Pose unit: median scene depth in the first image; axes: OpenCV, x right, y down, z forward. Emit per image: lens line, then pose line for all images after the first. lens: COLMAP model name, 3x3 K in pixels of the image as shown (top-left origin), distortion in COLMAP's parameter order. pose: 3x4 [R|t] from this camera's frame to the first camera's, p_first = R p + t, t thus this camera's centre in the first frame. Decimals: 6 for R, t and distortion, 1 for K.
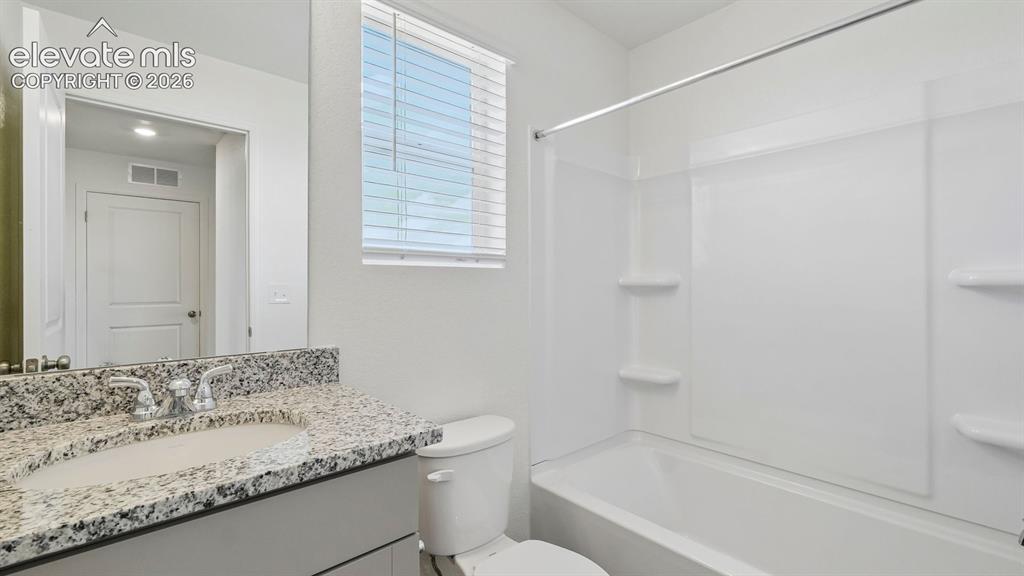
lens RADIAL K [[434.5, 0, 512.1], [0, 434.5, 285.2], [0, 0, 1]] dist [-0.003025, 0.000246]
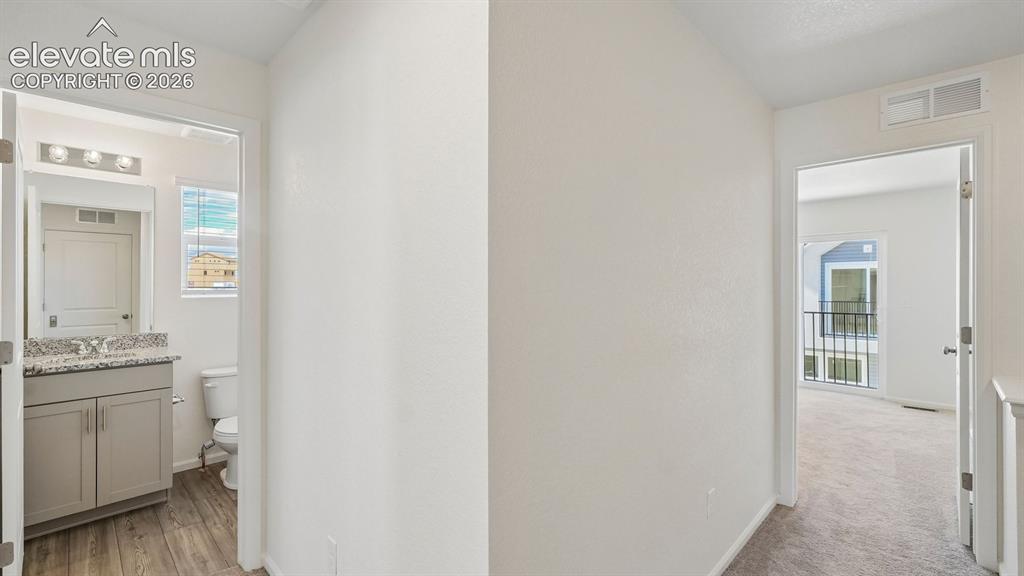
lens RADIAL K [[434.5, 0, 512.0], [0, 434.5, 282.4], [0, 0, 1]] dist [-0.003025, 0.000246]
pose [[0.997855, 0.003560, 0.065371, 1.751344], [-0.003178, 0.999977, -0.005937, -0.165851], [-0.065391, 0.005717, 0.997843, -1.993035]]
